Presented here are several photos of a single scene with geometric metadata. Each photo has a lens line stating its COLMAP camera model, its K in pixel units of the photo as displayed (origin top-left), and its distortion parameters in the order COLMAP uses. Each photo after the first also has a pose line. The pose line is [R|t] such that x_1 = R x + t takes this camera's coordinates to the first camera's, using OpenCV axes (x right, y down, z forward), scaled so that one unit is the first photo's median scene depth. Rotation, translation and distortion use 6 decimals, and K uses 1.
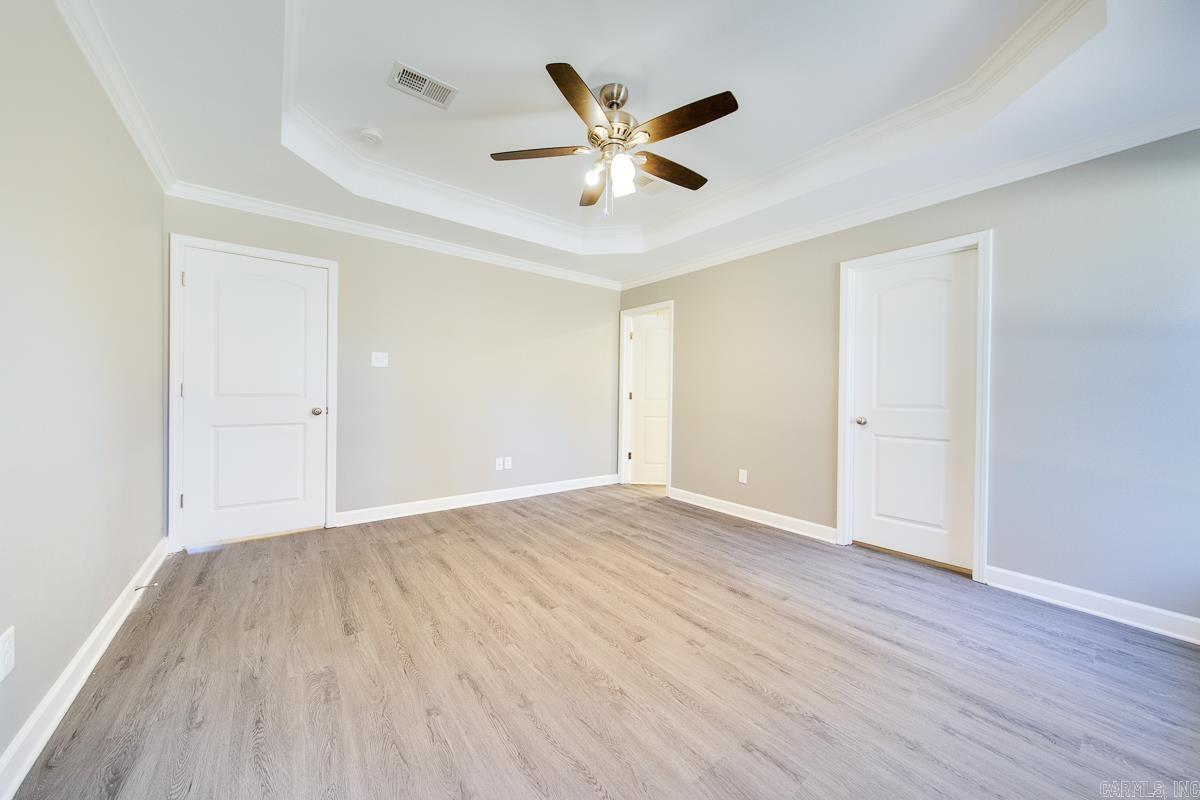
lens RADIAL K [[423.0, 0, 595.2], [0, 423.0, 395.2], [0, 0, 1]] dist [0.006802, 0.000017]
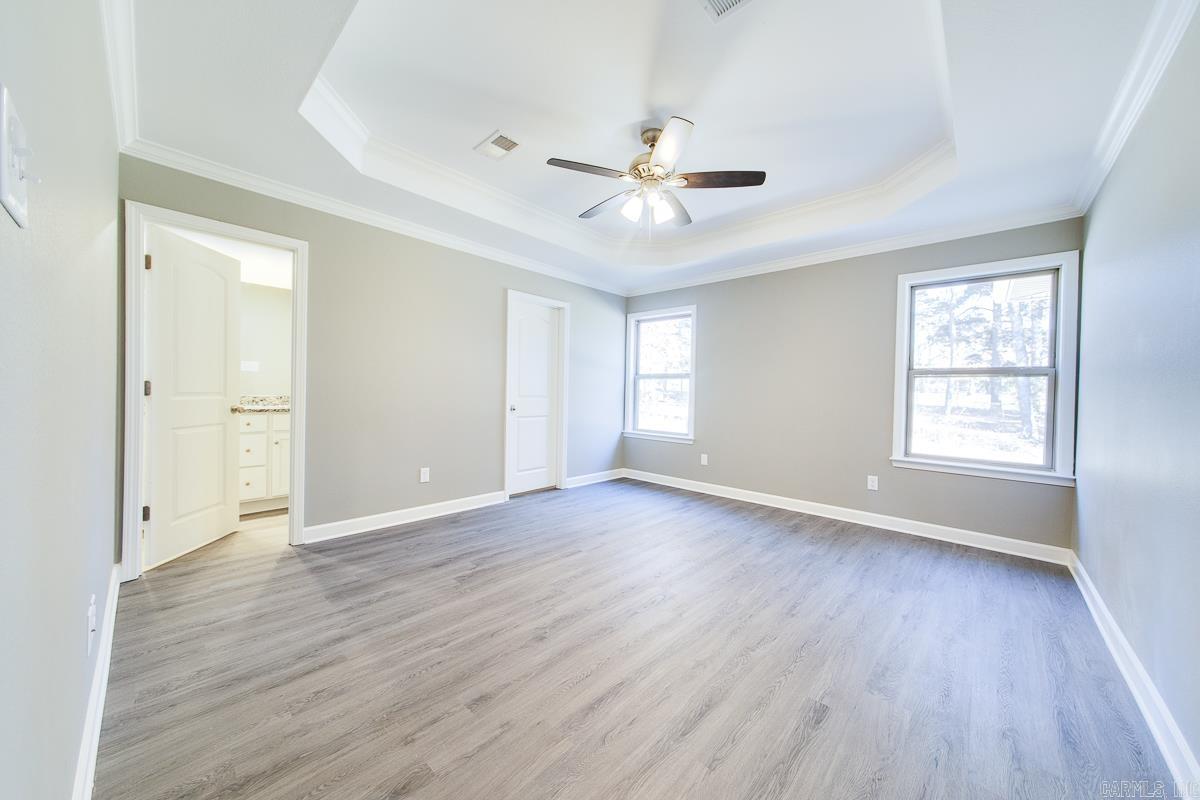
lens RADIAL K [[418.4, 0, 599.6], [0, 418.4, 395.1], [0, 0, 1]] dist [0.001608, 0.000047]
pose [[-0.165132, -0.026769, 0.985908, -0.753050], [-0.017806, 0.999550, 0.024157, -0.018979], [-0.986111, -0.013565, -0.165534, 0.923888]]
